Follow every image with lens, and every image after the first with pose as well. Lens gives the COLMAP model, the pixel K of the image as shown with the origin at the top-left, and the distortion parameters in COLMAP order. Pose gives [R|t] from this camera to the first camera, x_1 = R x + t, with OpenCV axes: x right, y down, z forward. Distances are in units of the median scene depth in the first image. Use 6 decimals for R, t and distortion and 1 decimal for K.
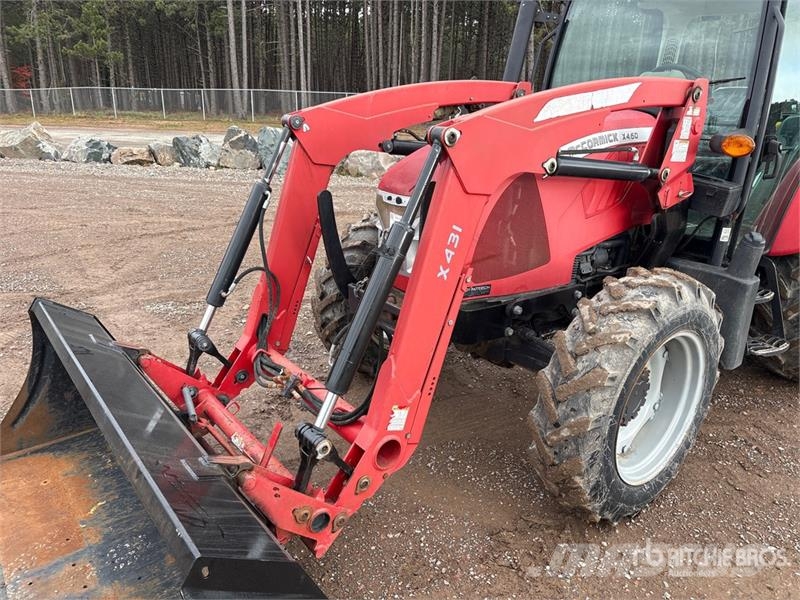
lens RADIAL K [[611.2, 0, 401.4], [0, 611.2, 297.3], [0, 0, 1]] dist [0.050668, -0.048383]
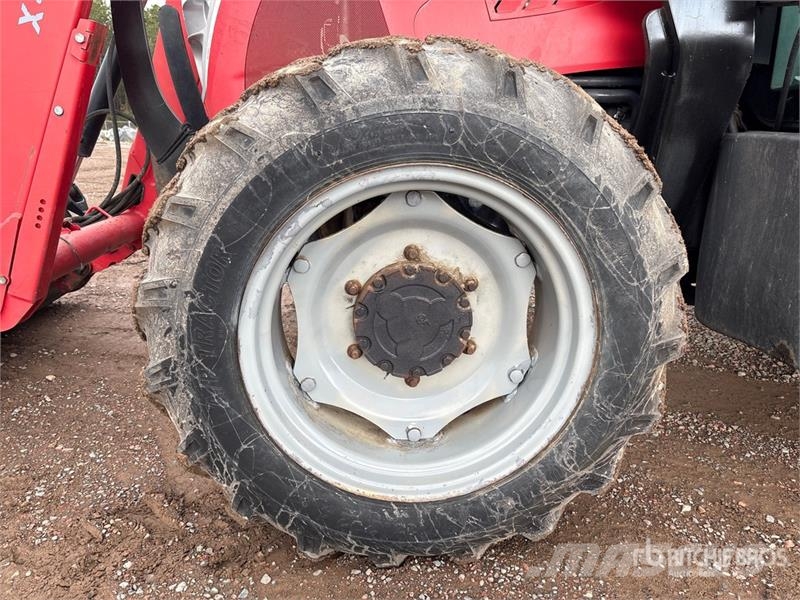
lens RADIAL K [[611.2, 0, 401.4], [0, 611.2, 297.3], [0, 0, 1]] dist [0.050668, -0.048383]
pose [[0.826338, 0.148175, -0.543332, 0.551938], [-0.177877, 0.984050, -0.002163, 0.125107], [0.534345, 0.098433, 0.839515, 0.506013]]
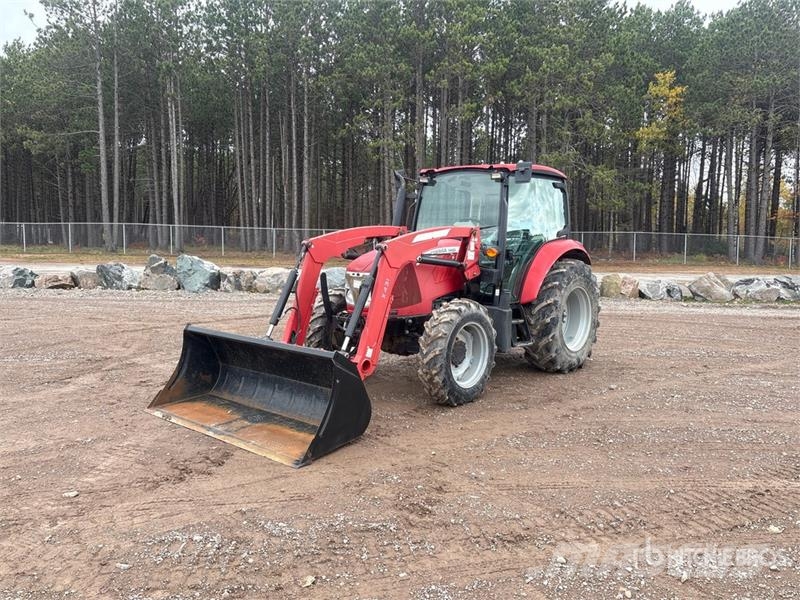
lens RADIAL K [[654.6, 0, 405.4], [0, 654.6, 289.9], [0, 0, 1]] dist [0.119690, -0.177544]
pose [[0.976941, -0.019914, 0.212580, -0.320699], [0.066749, 0.974221, -0.215494, 0.400645], [-0.202809, 0.224714, 0.953086, -1.262430]]
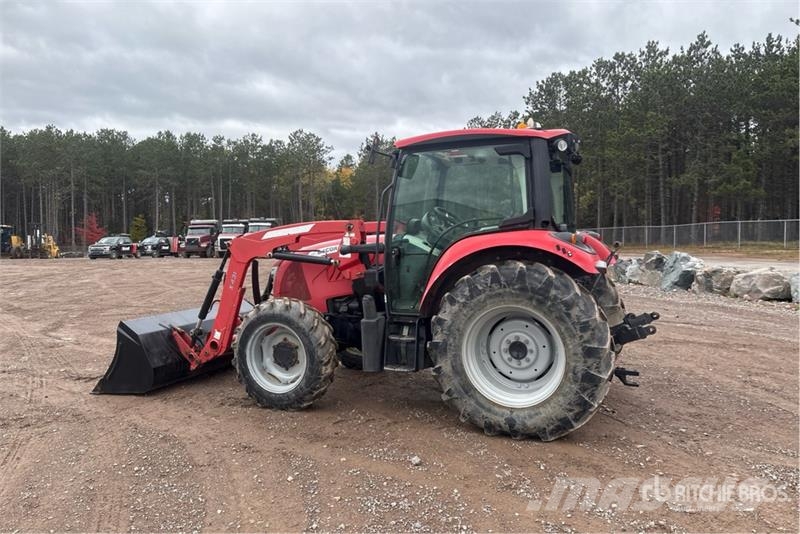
lens RADIAL K [[608.6, 0, 408.8], [0, 608.6, 248.4], [0, 0, 1]] dist [0.073313, -0.077977]
pose [[0.497057, -0.001973, -0.867716, 2.243337], [-0.241825, 0.960063, -0.140708, -0.008555], [0.833340, 0.279775, 0.476729, 0.169461]]
